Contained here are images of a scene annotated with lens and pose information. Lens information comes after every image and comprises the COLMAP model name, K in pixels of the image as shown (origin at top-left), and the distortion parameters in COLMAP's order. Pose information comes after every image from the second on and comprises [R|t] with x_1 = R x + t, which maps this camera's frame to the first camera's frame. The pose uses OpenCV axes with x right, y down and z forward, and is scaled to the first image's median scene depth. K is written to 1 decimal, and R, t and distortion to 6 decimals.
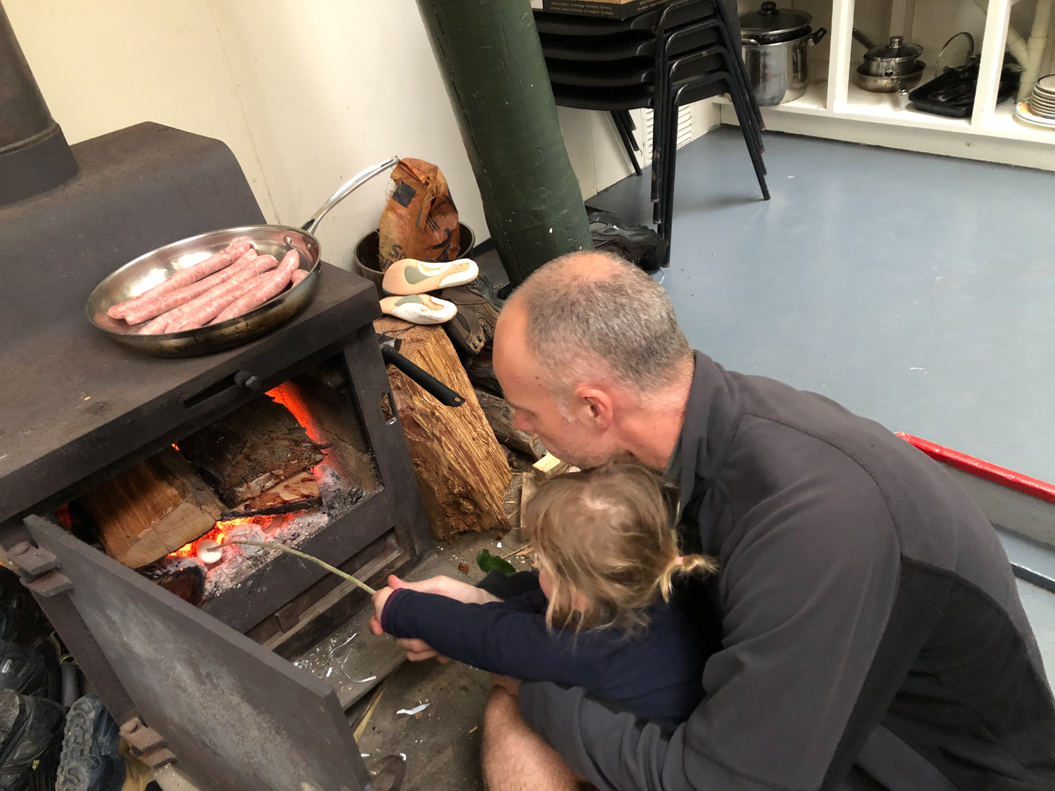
lens RADIAL K [[865.8, 0, 527.5], [0, 865.8, 395.5], [0, 0, 1]] dist [0.012466, -0.011182]
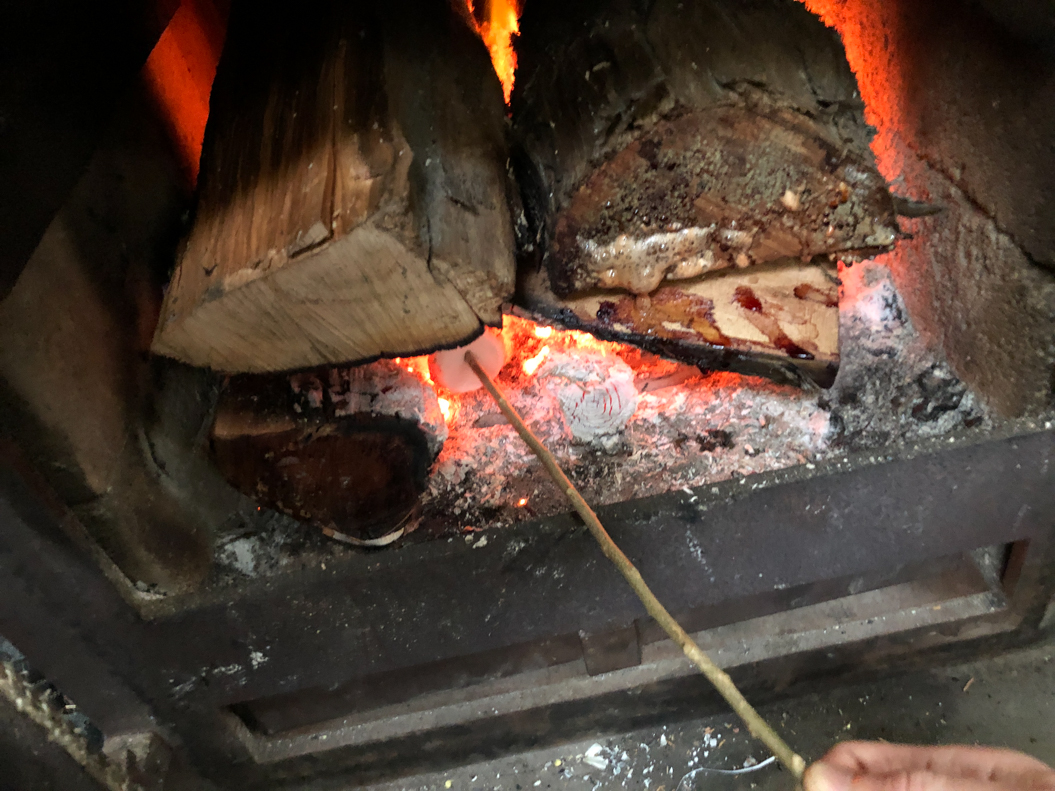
lens RADIAL K [[865.8, 0, 527.5], [0, 865.8, 395.5], [0, 0, 1]] dist [0.012466, -0.011182]
pose [[0.788839, 0.410333, -0.457558, -0.182167], [-0.284807, 0.903778, 0.319484, 0.061384], [0.544626, -0.121706, 0.829801, 0.697025]]
